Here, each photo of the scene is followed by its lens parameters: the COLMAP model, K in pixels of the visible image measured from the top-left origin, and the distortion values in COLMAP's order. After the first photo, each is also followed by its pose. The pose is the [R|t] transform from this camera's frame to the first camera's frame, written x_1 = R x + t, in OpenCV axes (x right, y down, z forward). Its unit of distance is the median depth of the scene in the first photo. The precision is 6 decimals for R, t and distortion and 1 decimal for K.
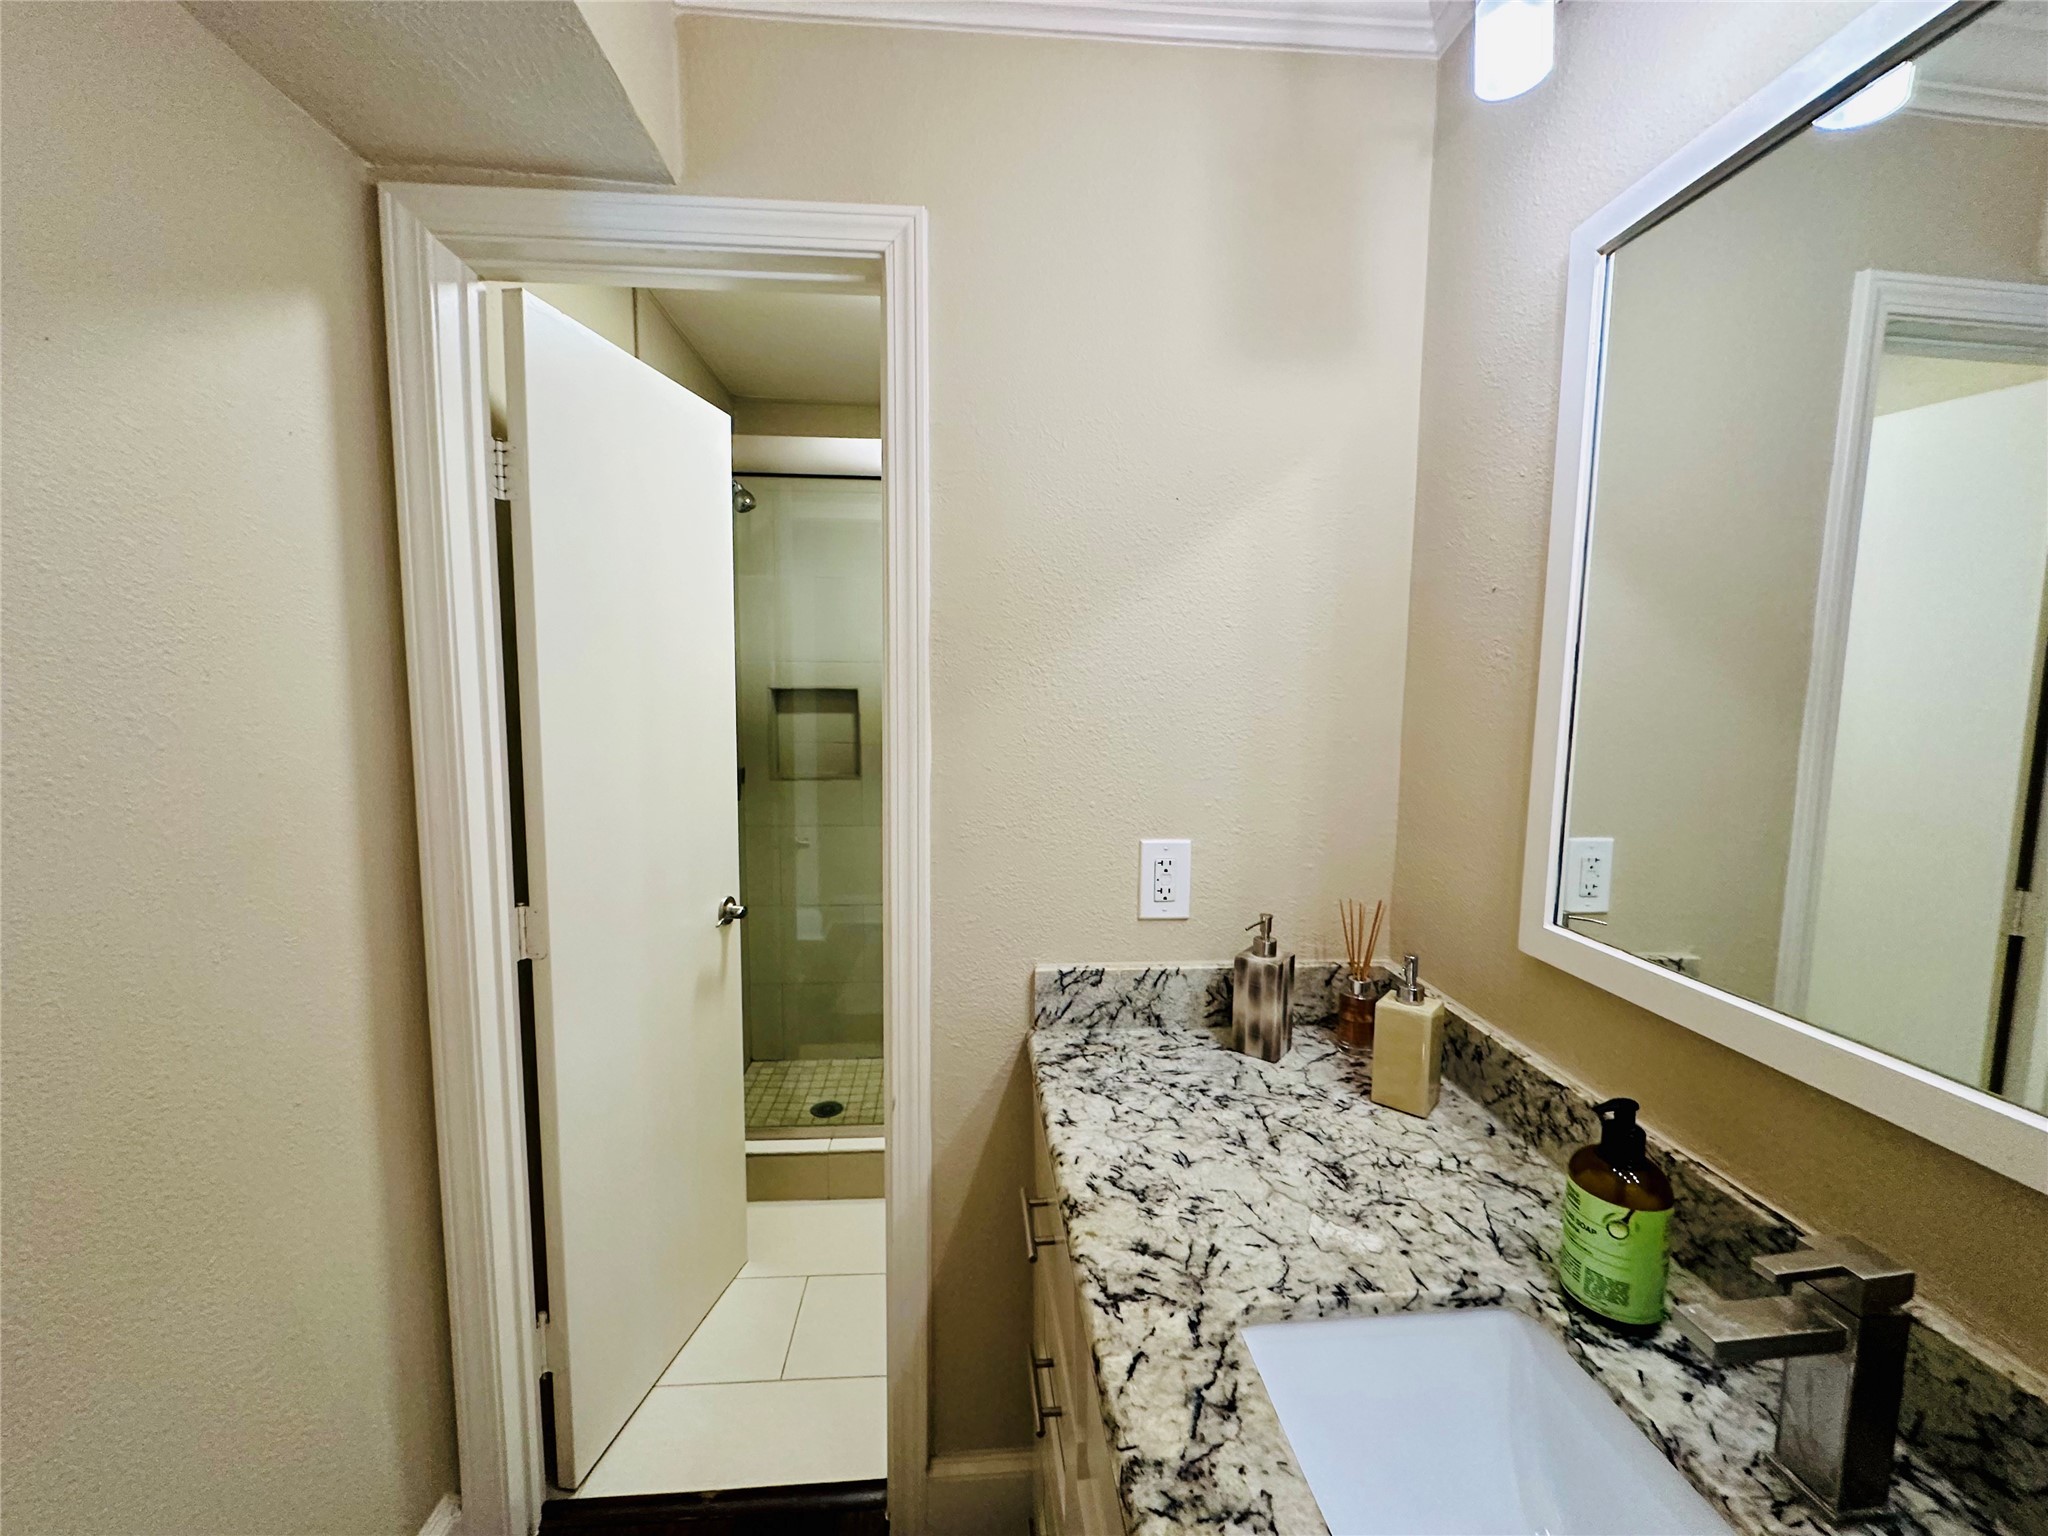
lens RADIAL K [[817.3, 0, 1020.6], [0, 817.3, 767.2], [0, 0, 1]] dist [-0.003327, 0.000663]
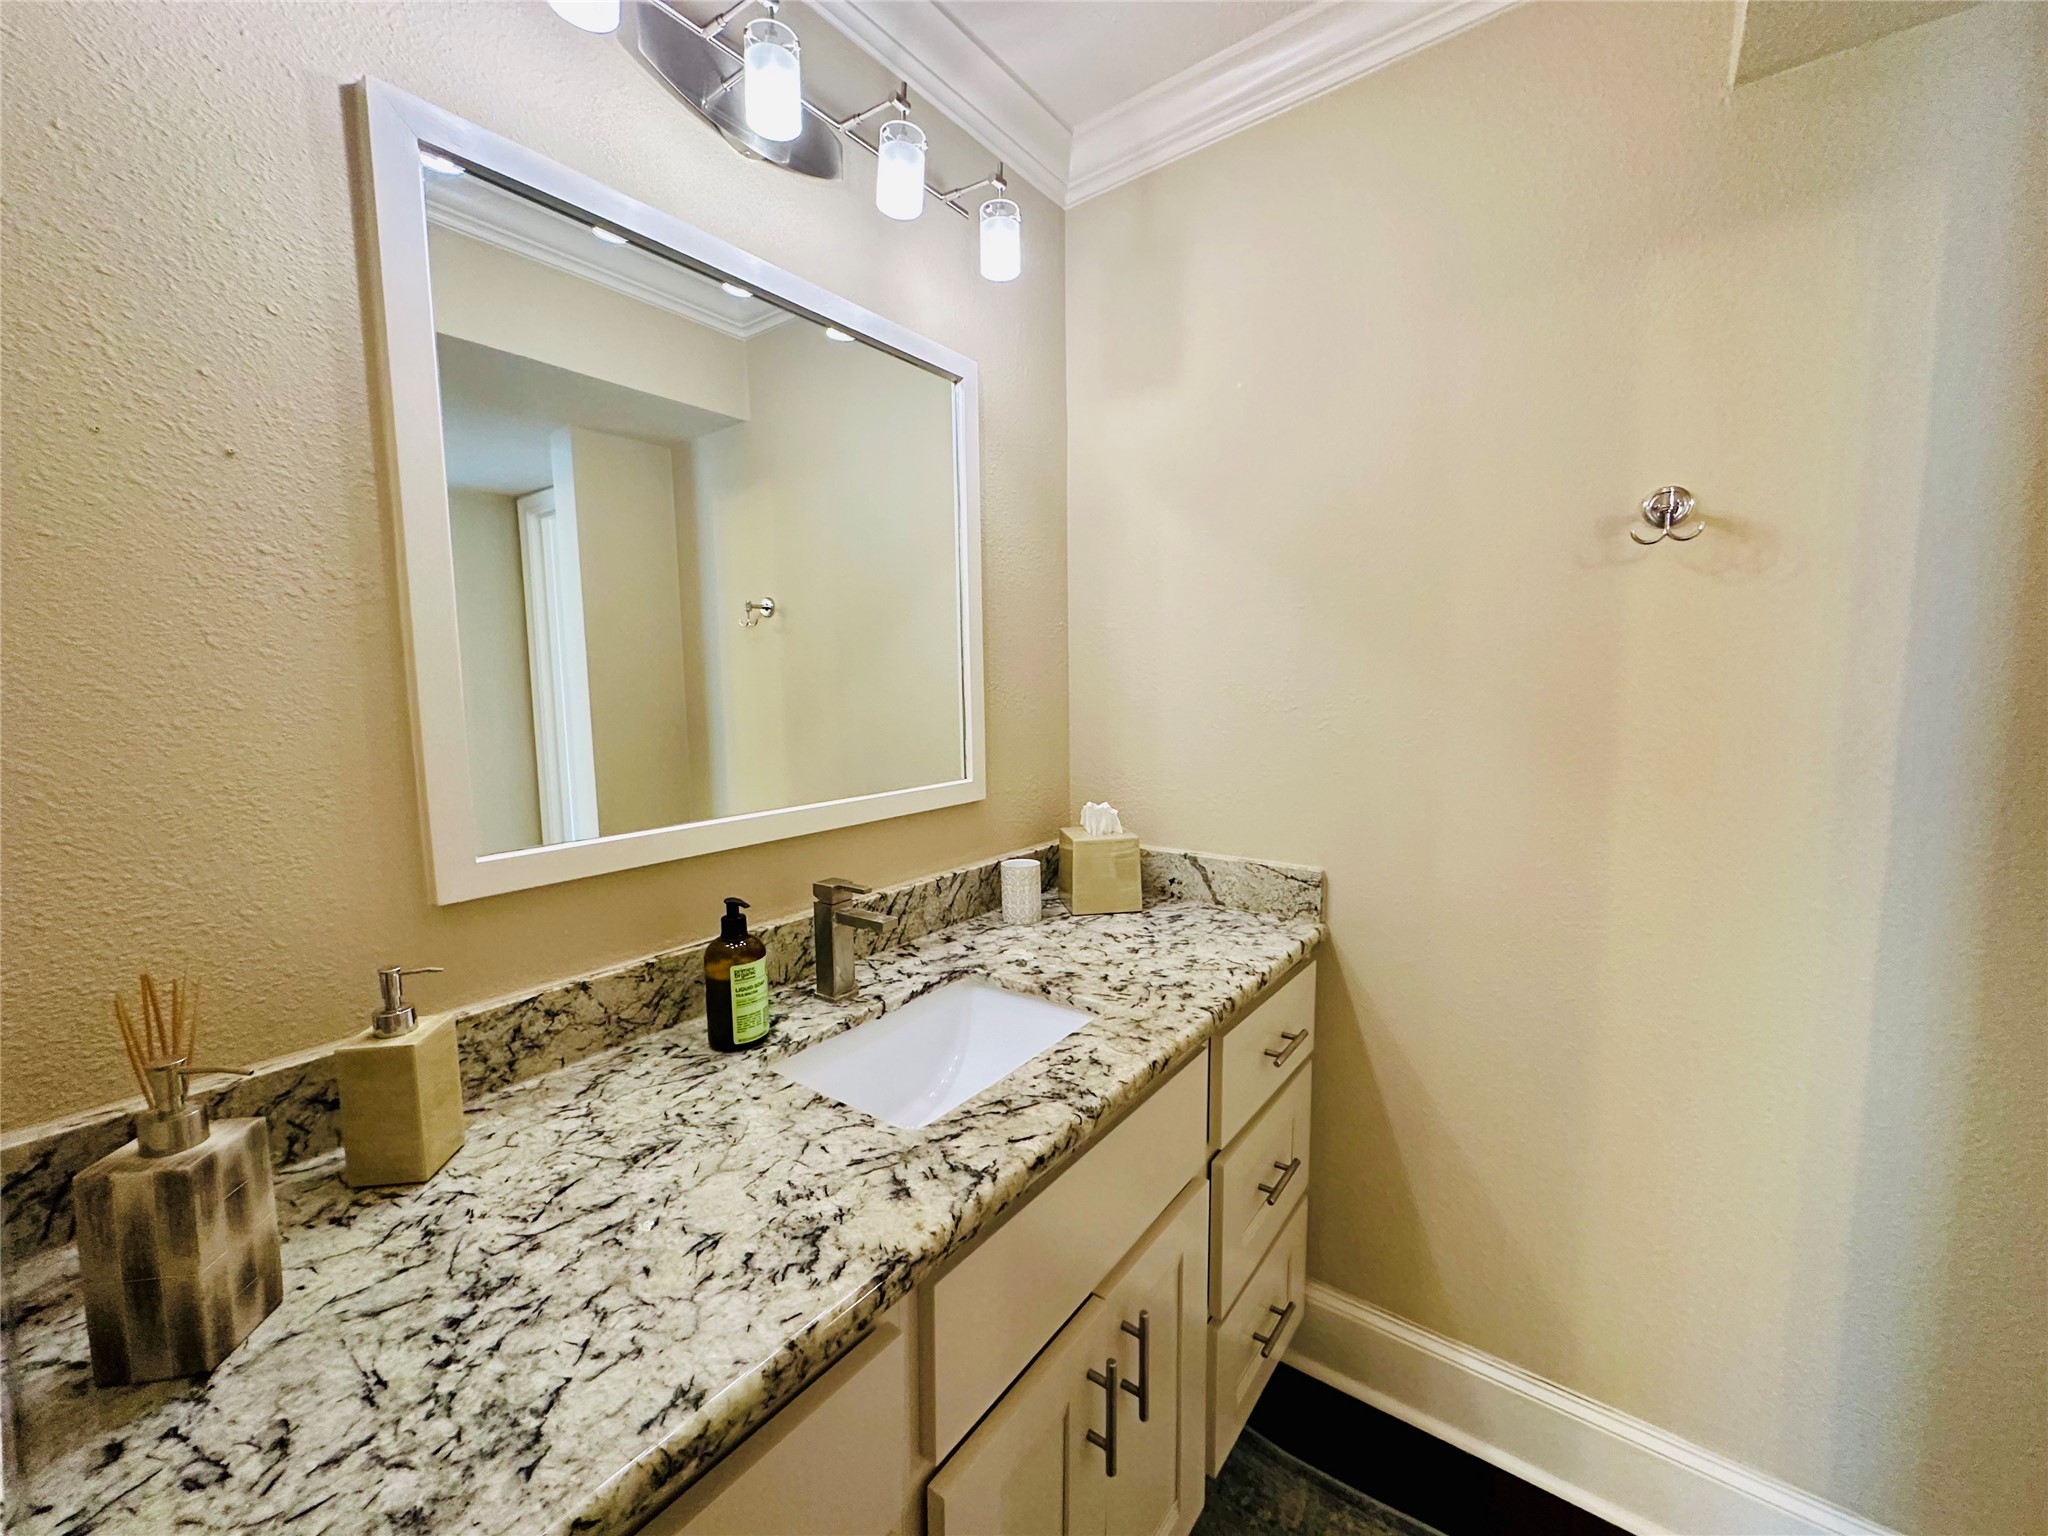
lens RADIAL K [[817.3, 0, 1022.7], [0, 817.3, 766.6], [0, 0, 1]] dist [-0.003327, 0.000663]
pose [[-0.749203, -0.068586, 0.658780, -0.375735], [0.069823, 0.980904, 0.181529, -0.033931], [-0.658650, 0.182000, -0.730107, 1.049519]]
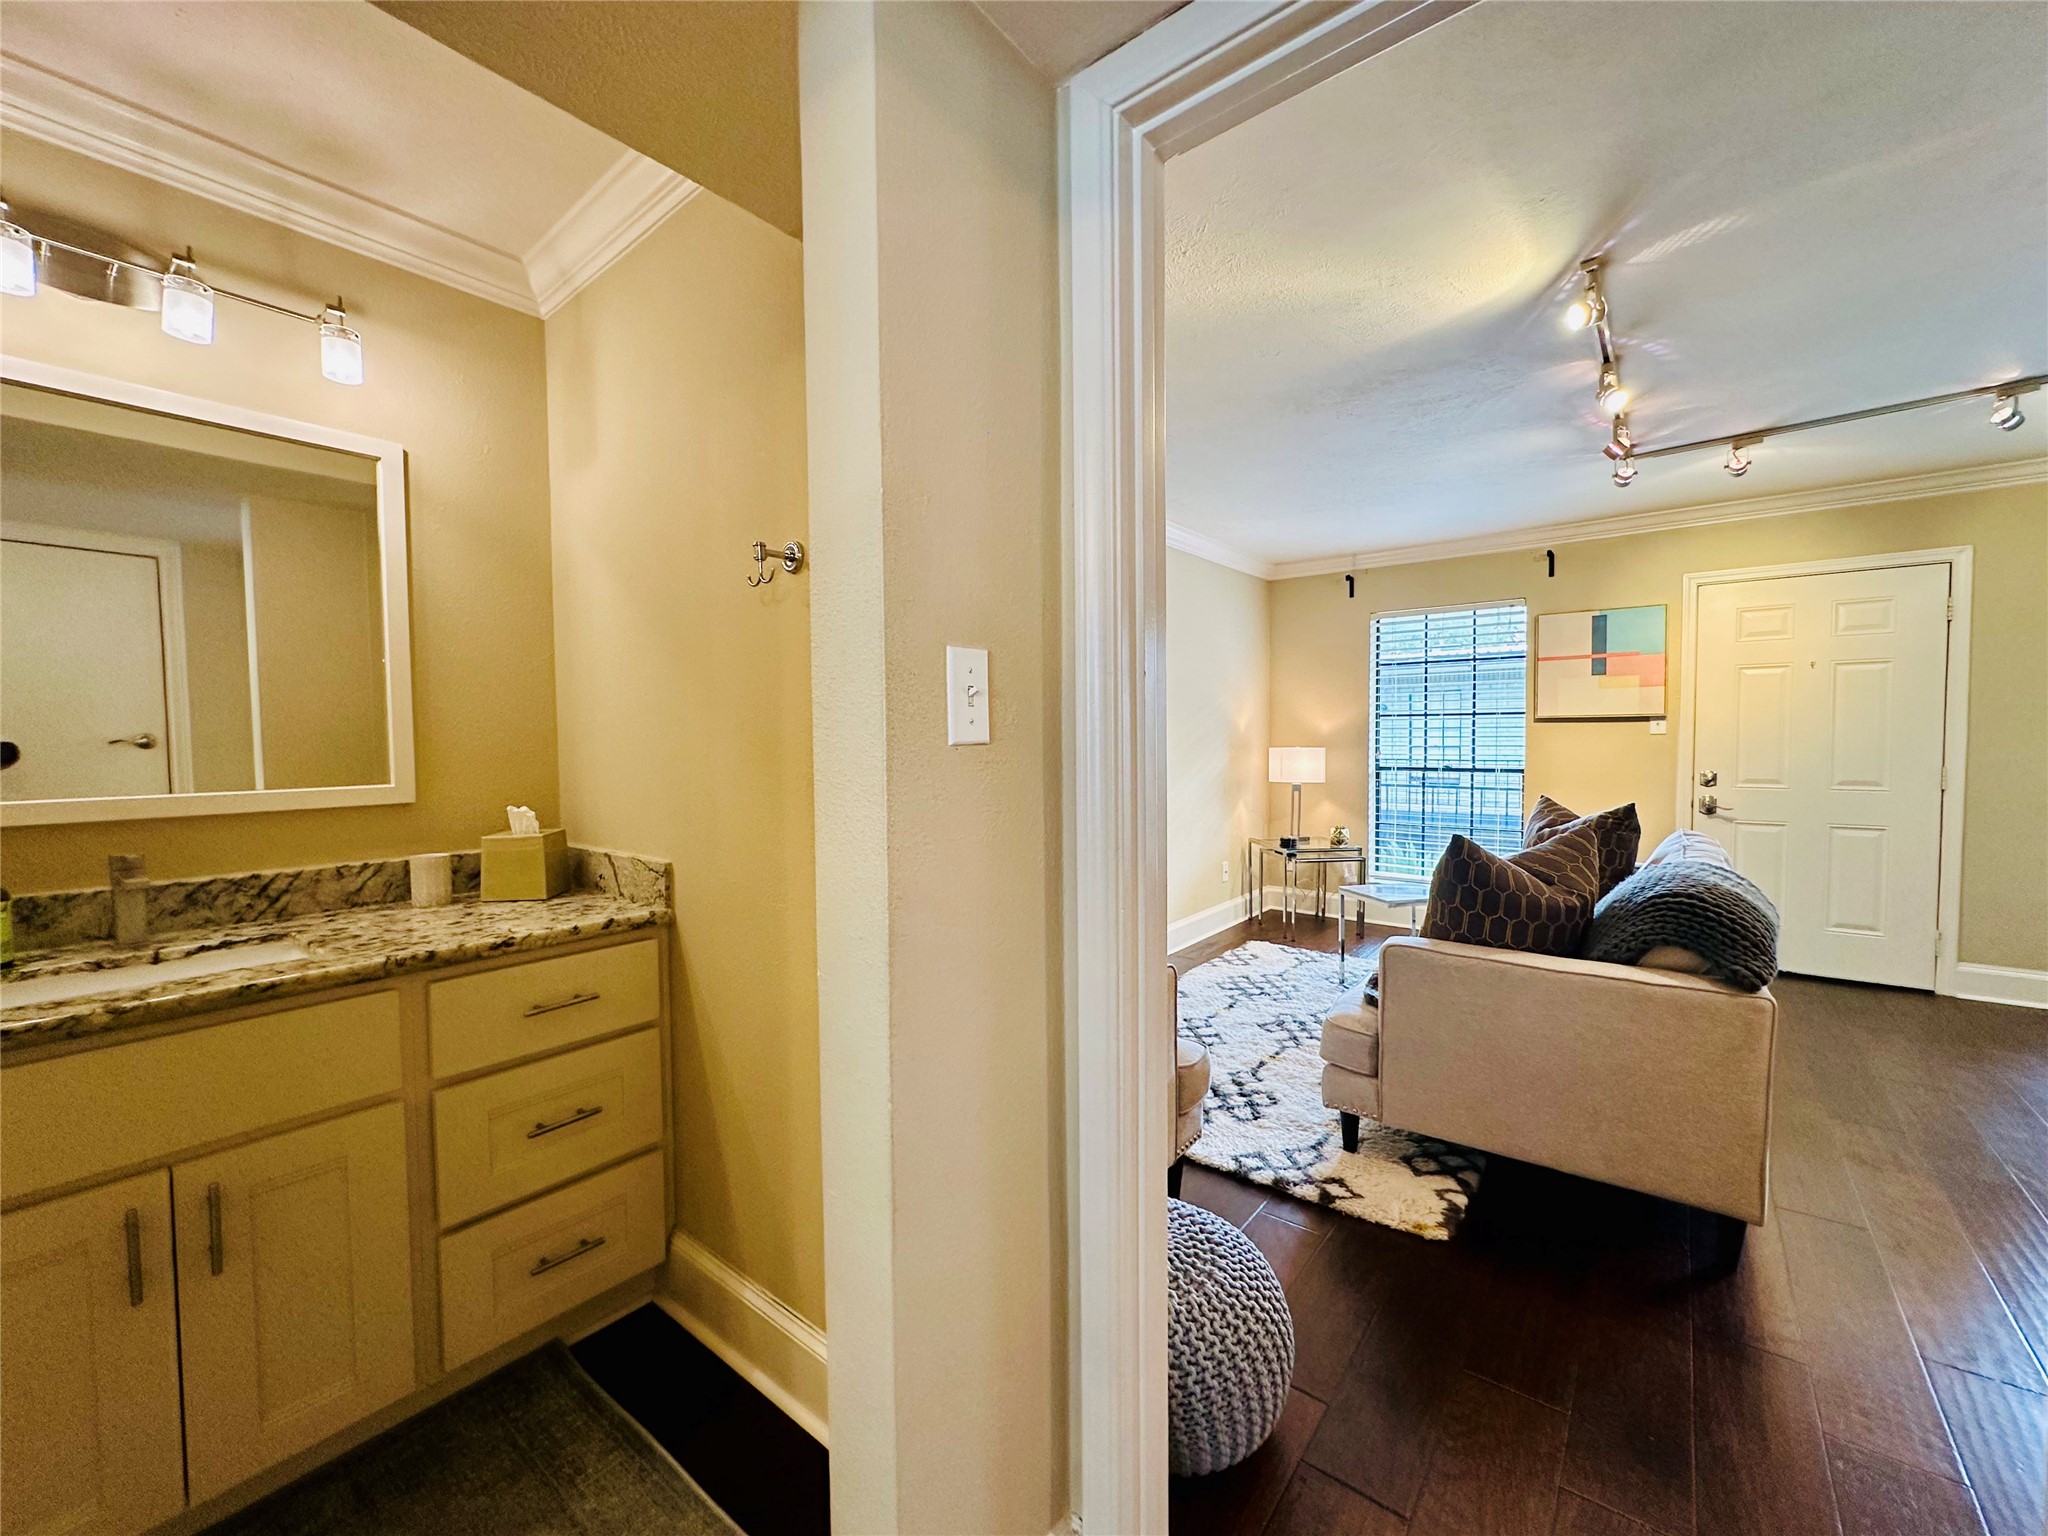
lens RADIAL K [[817.3, 0, 1024.9], [0, 817.3, 767.4], [0, 0, 1]] dist [-0.003327, 0.000663]
pose [[-0.731023, -0.027072, 0.681816, -1.452166], [0.069406, 0.991080, 0.113766, 0.098578], [-0.678814, 0.130488, -0.722623, 0.420650]]
